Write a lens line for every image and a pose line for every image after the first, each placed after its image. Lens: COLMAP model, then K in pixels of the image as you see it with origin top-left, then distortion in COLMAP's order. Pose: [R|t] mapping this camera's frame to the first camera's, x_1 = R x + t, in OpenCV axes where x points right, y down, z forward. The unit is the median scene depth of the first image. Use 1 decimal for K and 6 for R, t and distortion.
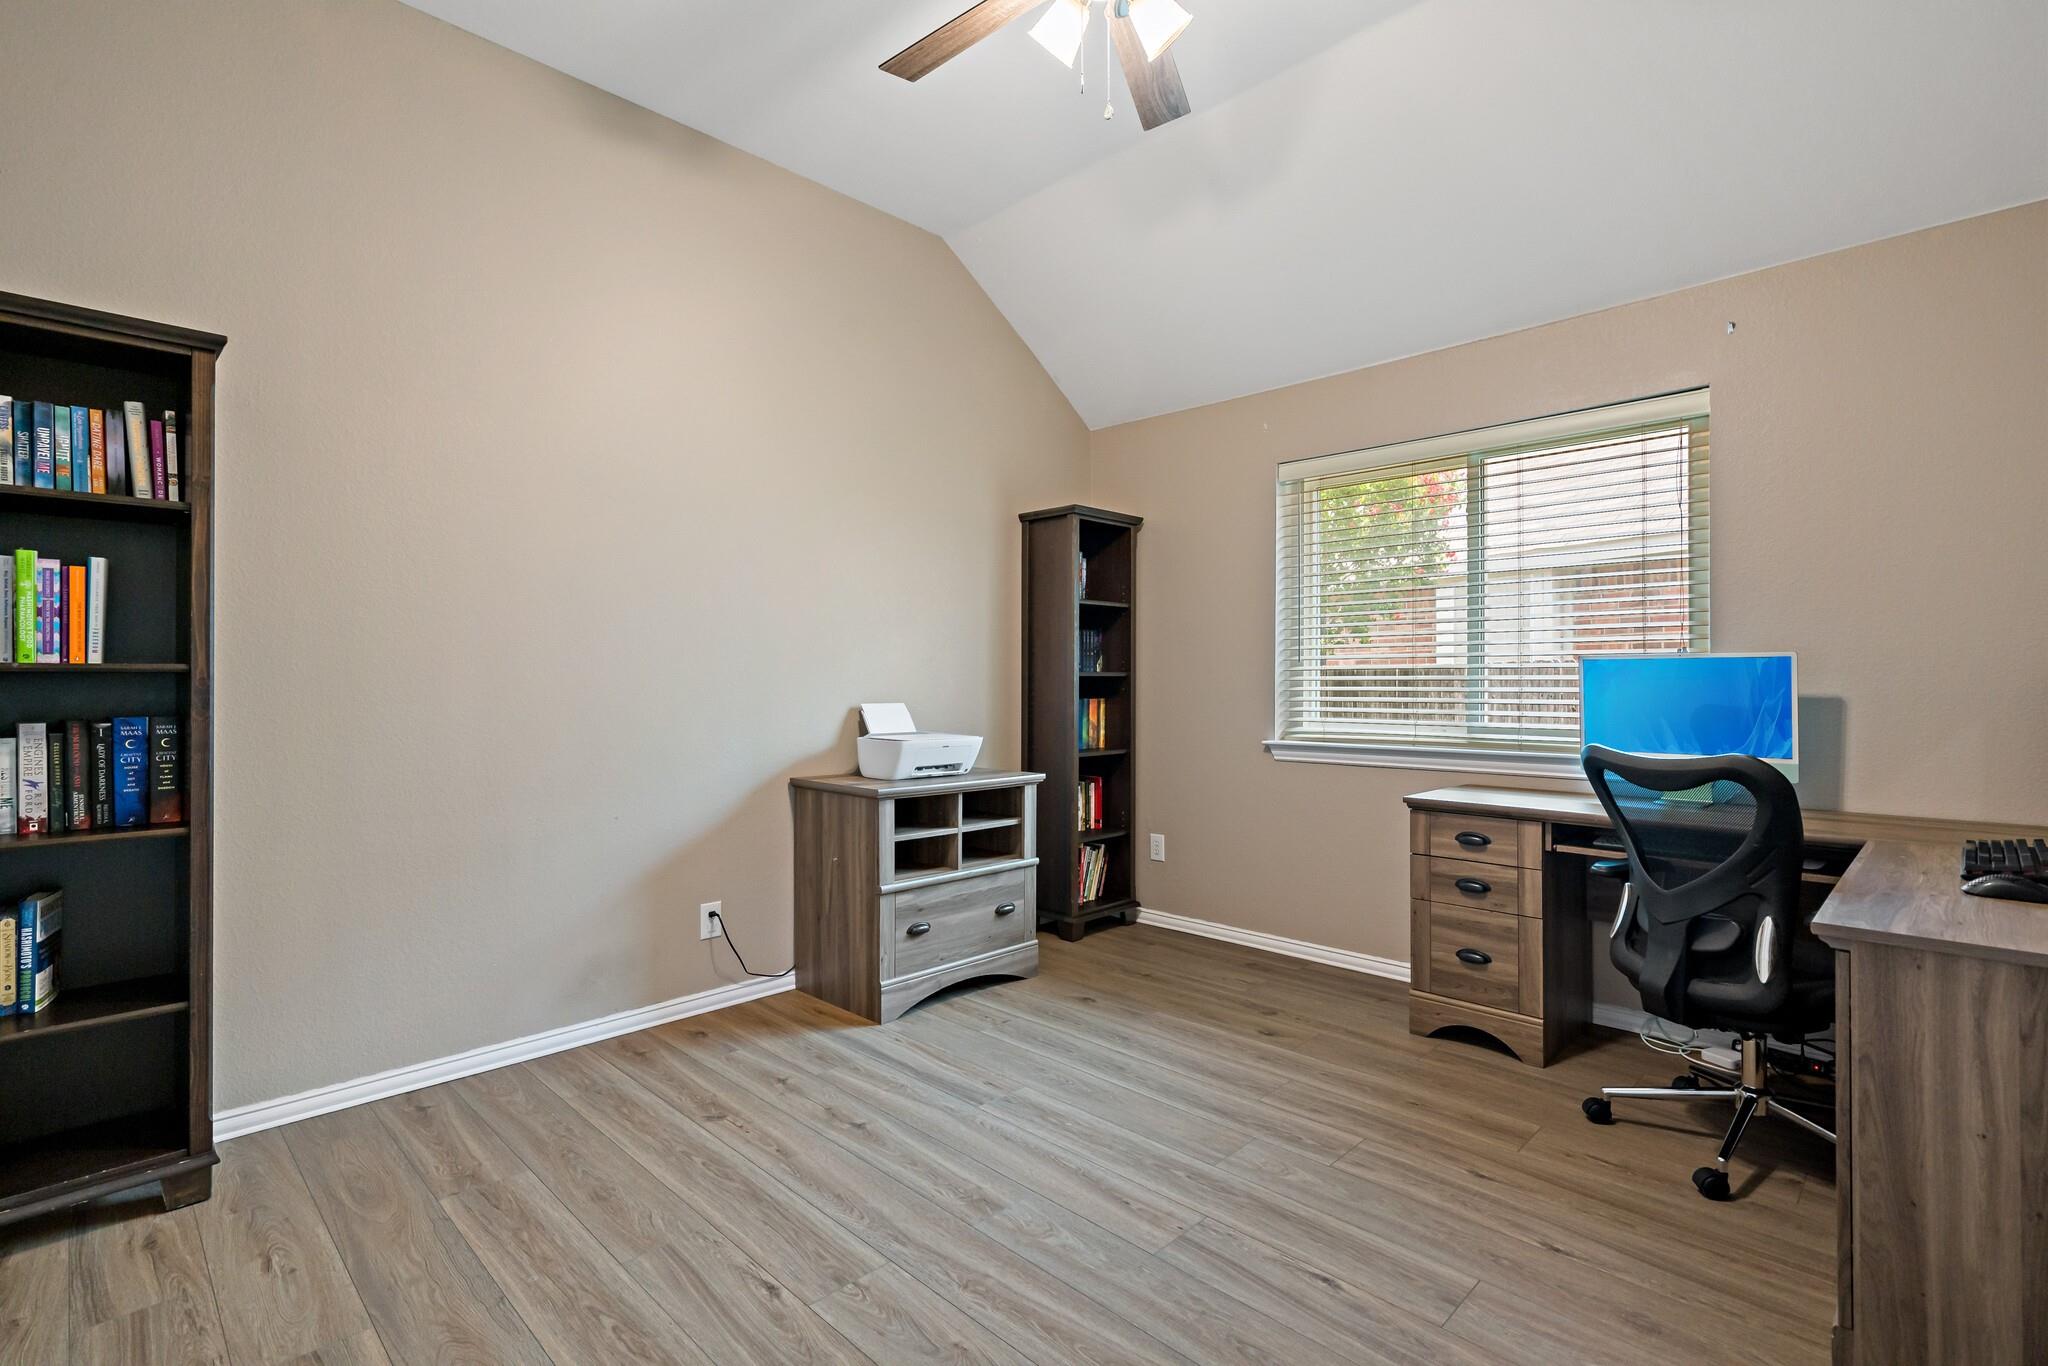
lens RADIAL K [[929.9, 0, 1023.9], [0, 929.9, 685.8], [0, 0, 1]] dist [-0.002689, 0.001544]
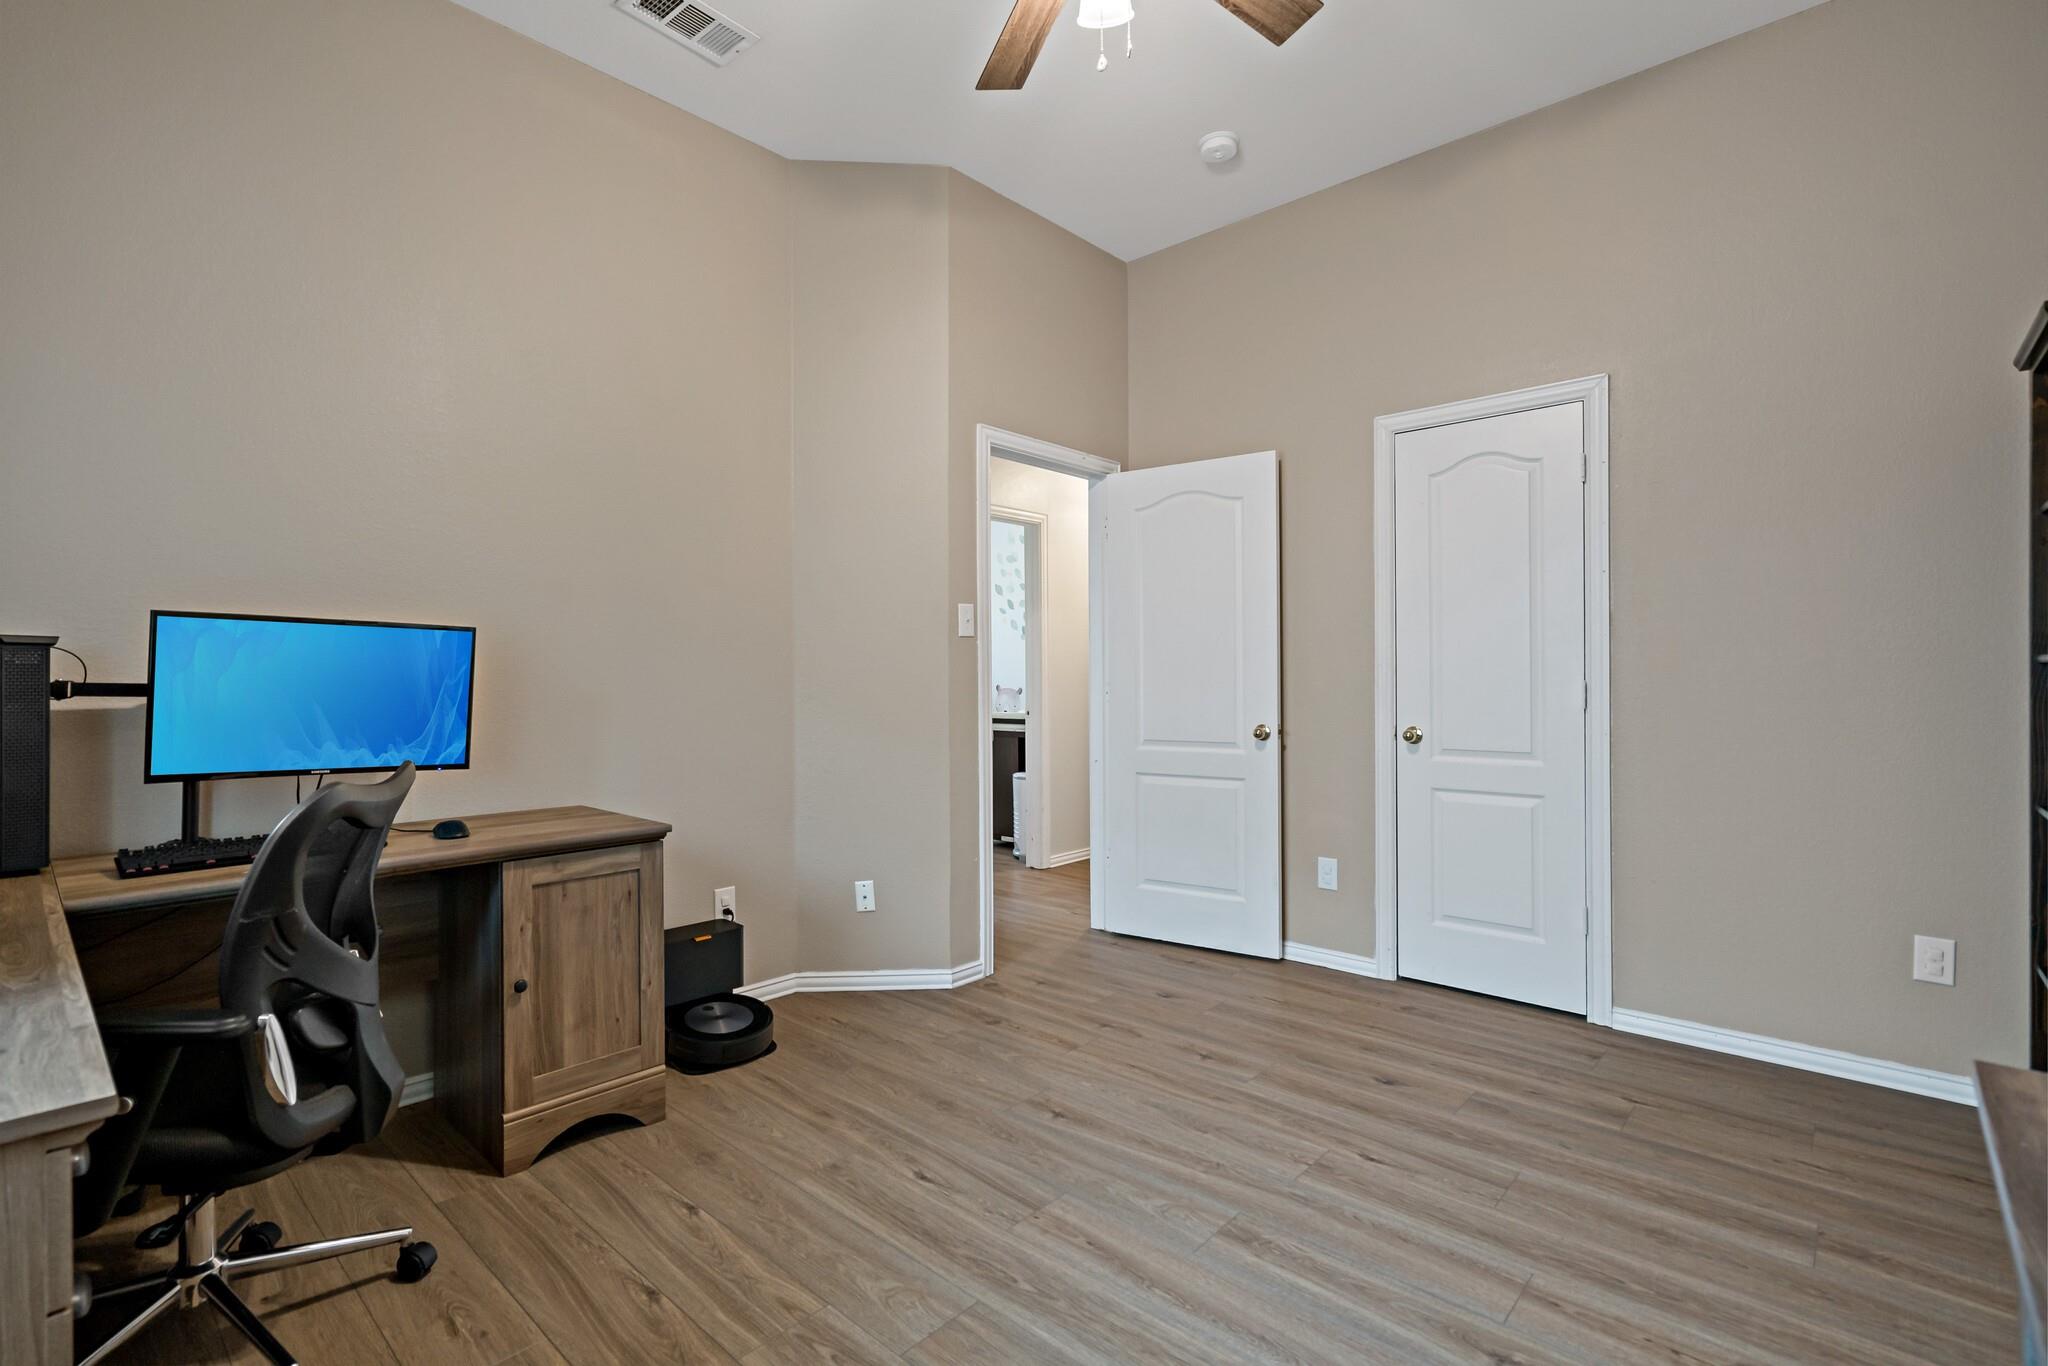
lens RADIAL K [[929.9, 0, 1020.1], [0, 929.9, 676.8], [0, 0, 1]] dist [-0.002689, 0.001544]
pose [[-0.999137, 0.004741, -0.041266, 0.226088], [0.004814, 0.999987, -0.001674, -0.003427], [0.041258, -0.001872, -0.999147, 2.019156]]
